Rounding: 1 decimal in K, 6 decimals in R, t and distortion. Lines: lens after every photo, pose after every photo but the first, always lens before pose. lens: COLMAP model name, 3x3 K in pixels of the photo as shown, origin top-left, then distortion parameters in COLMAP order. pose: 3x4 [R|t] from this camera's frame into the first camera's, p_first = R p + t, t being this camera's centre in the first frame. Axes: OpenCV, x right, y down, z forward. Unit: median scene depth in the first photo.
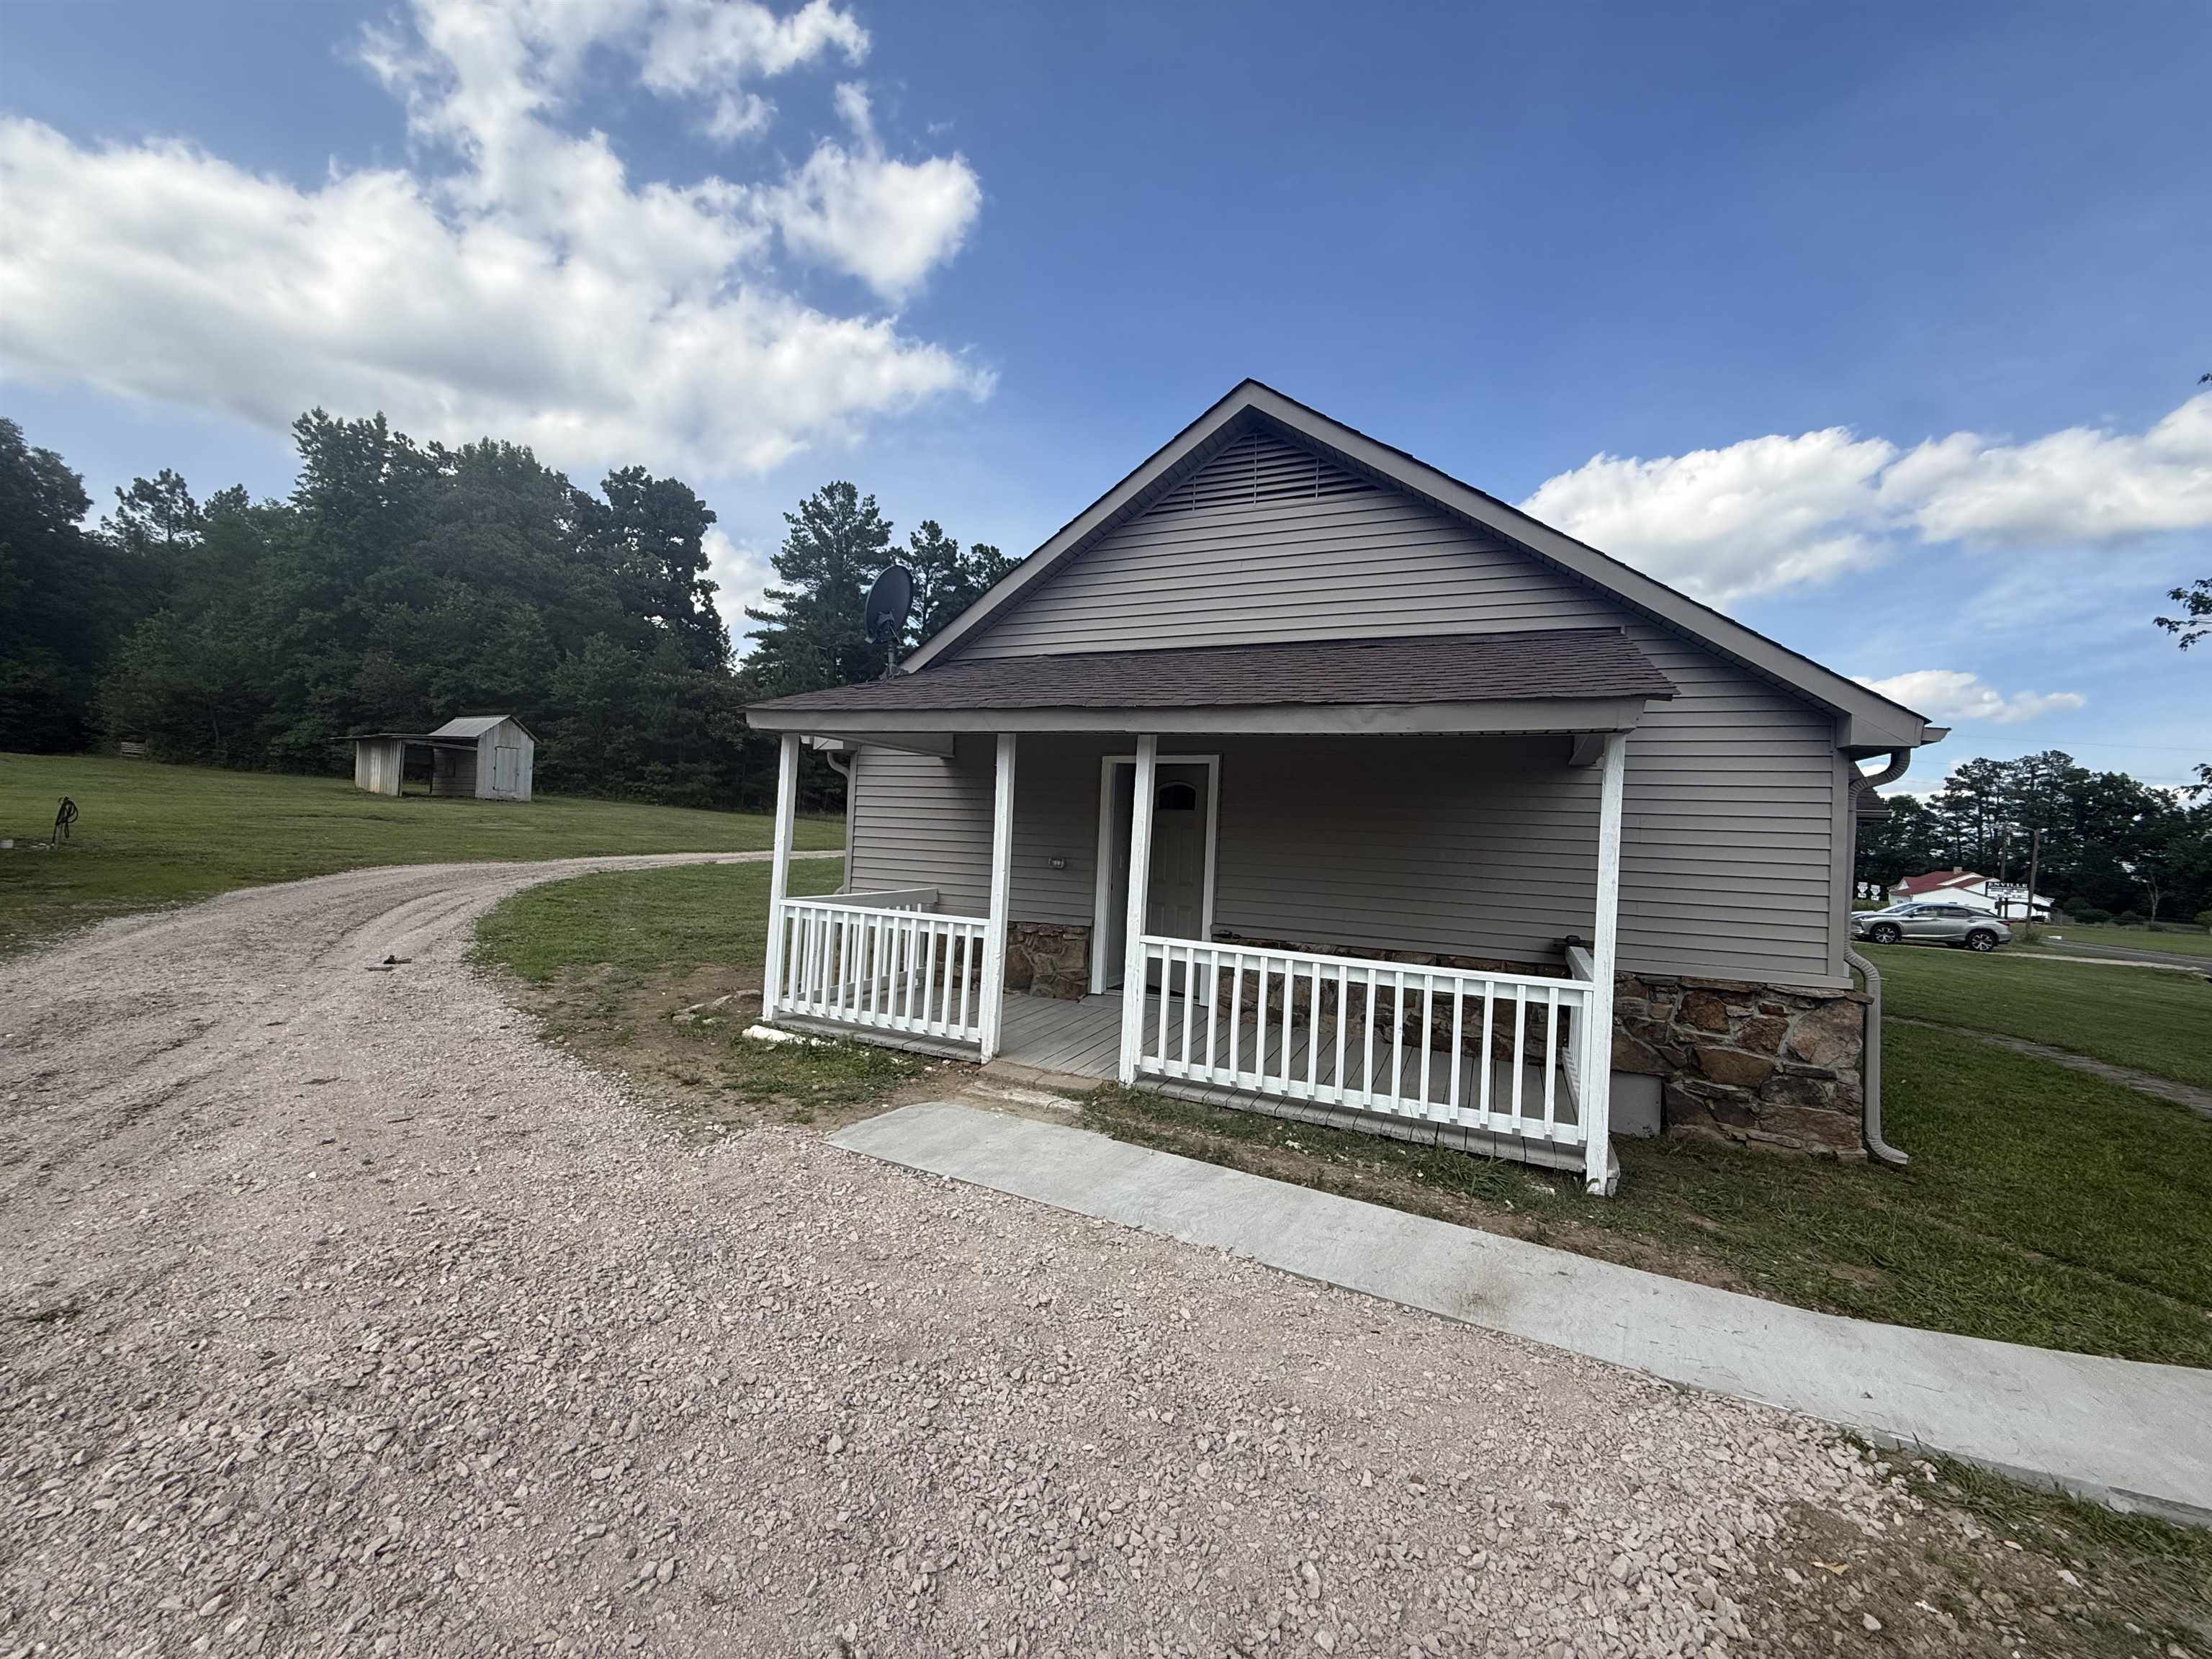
lens RADIAL K [[882.1, 0, 1098.8], [0, 882.1, 827.8], [0, 0, 1]] dist [0.000288, 0.000379]
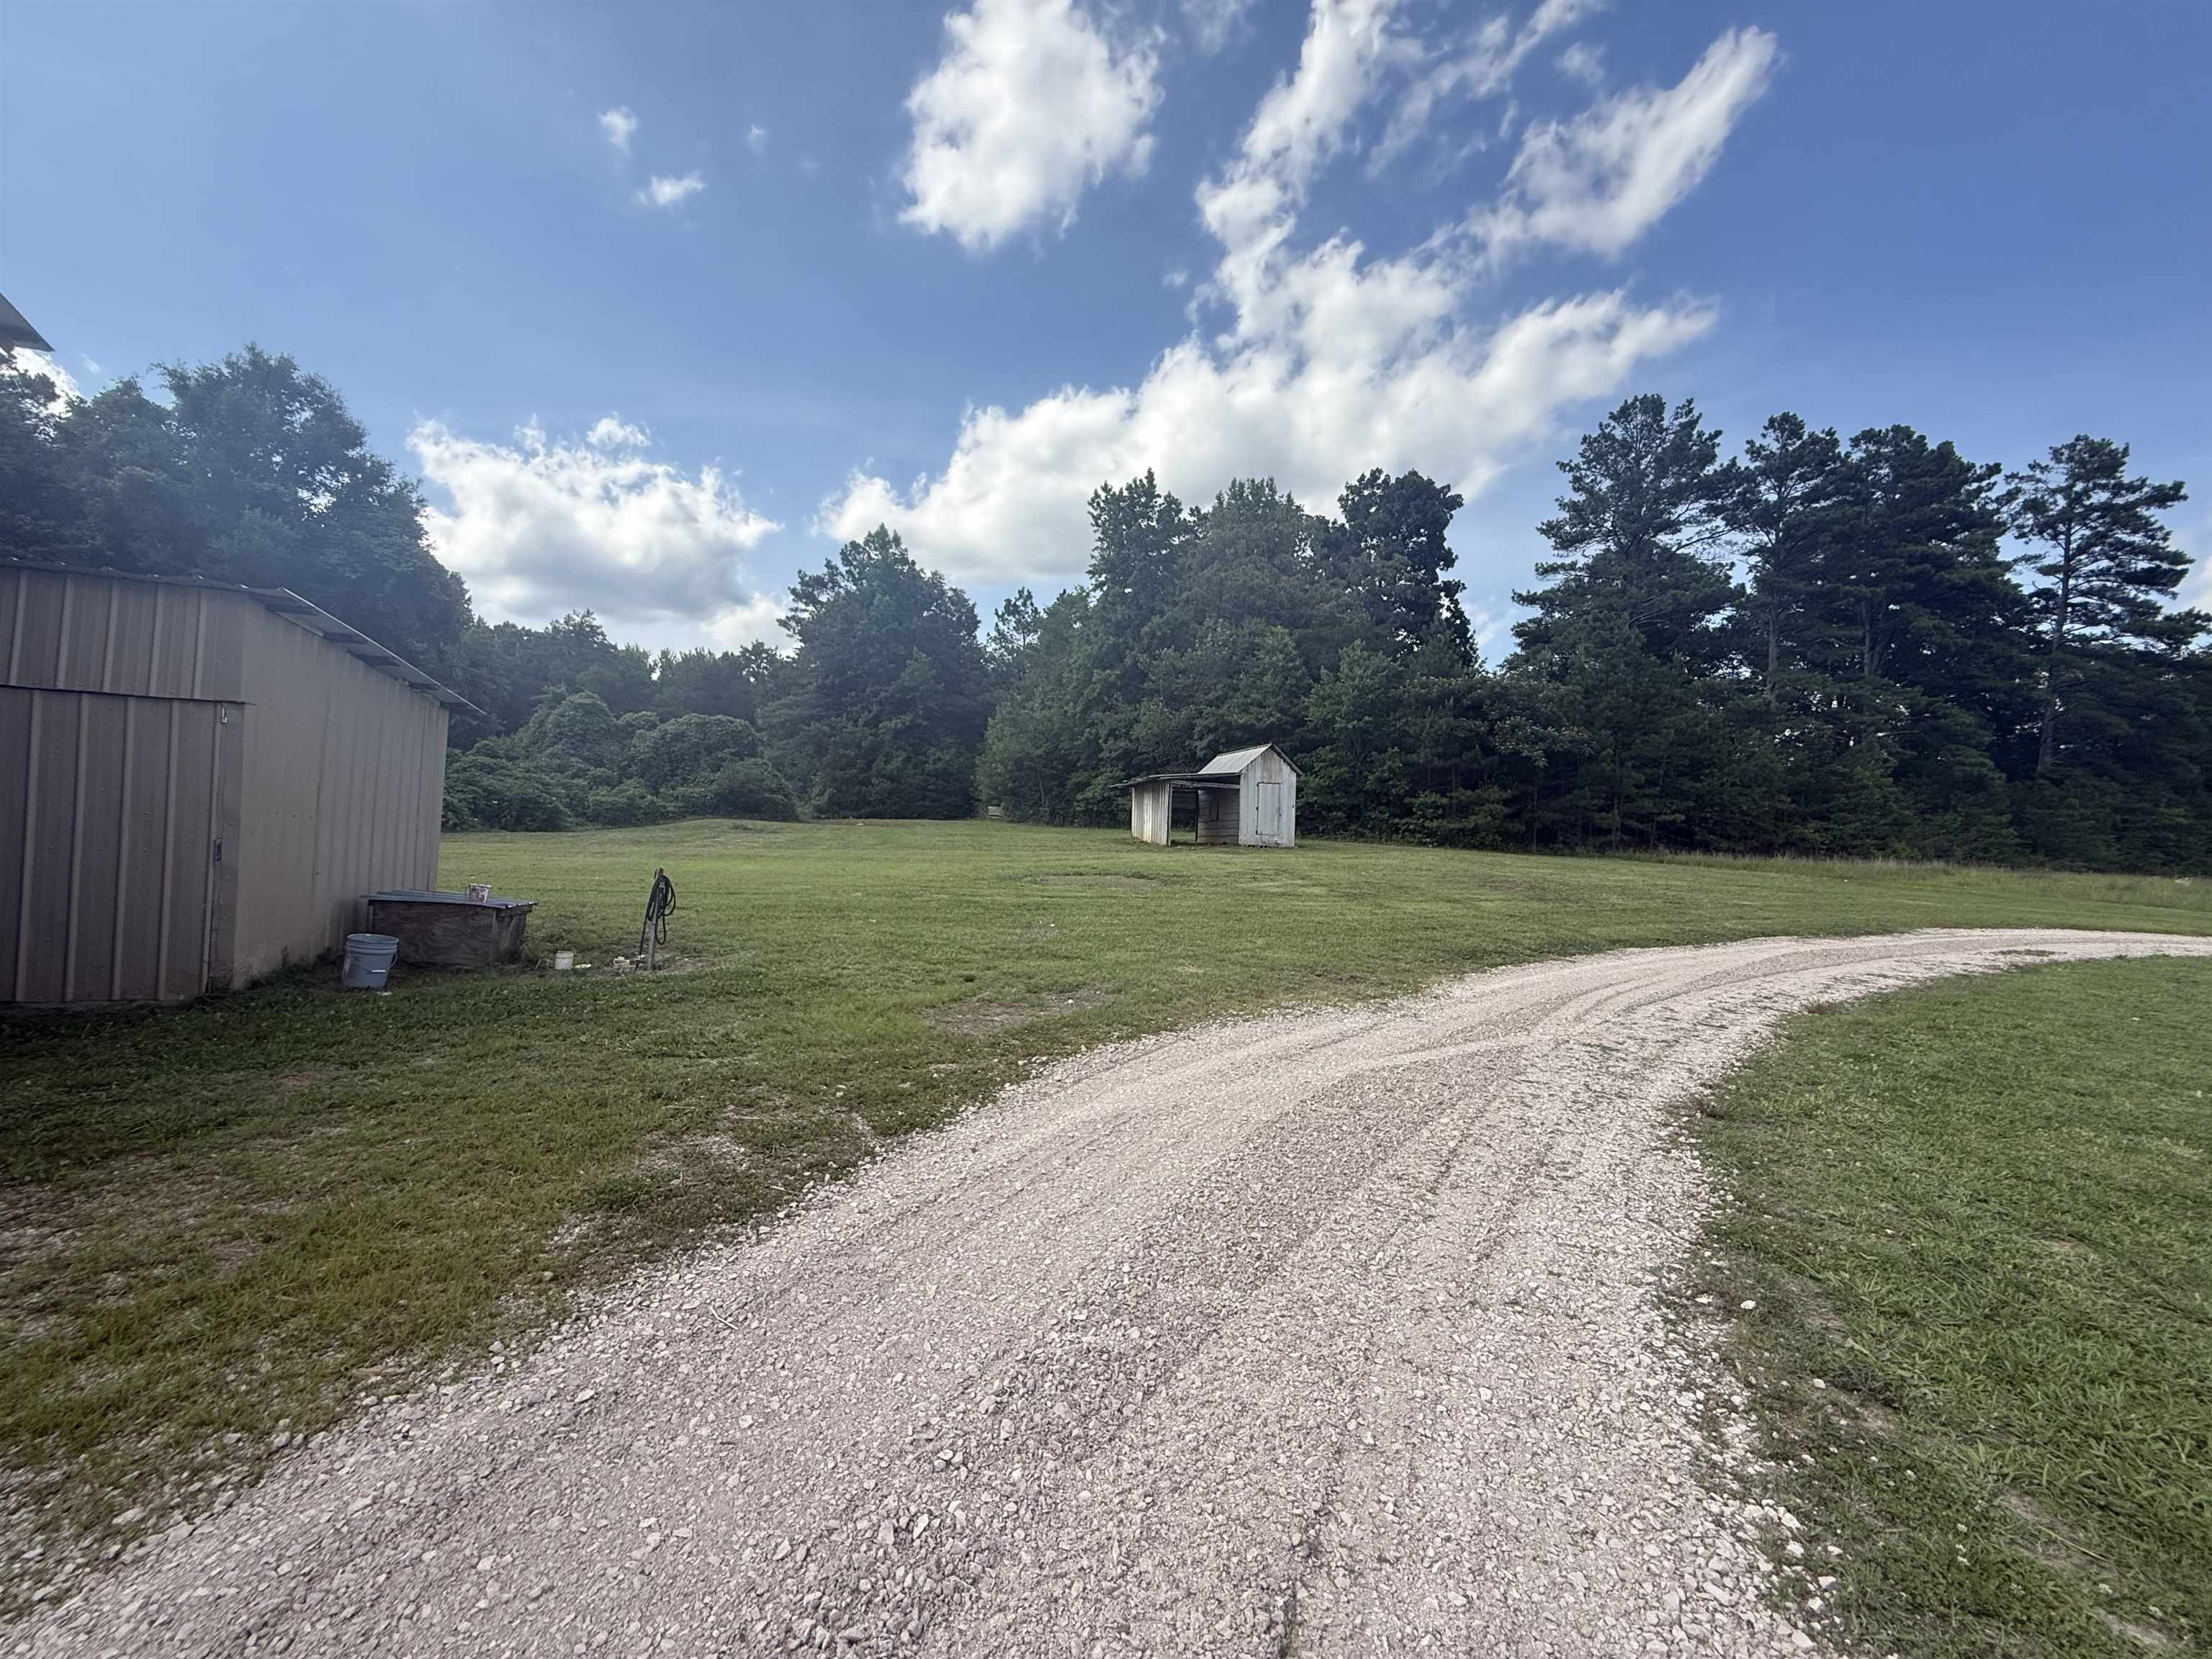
lens RADIAL K [[882.1, 0, 1098.8], [0, 882.1, 827.8], [0, 0, 1]] dist [0.000288, 0.000379]
pose [[0.725490, -0.042754, -0.686904, -0.177625], [0.013571, 0.998763, -0.047831, -0.009044], [0.688099, 0.025379, 0.725173, 0.234295]]
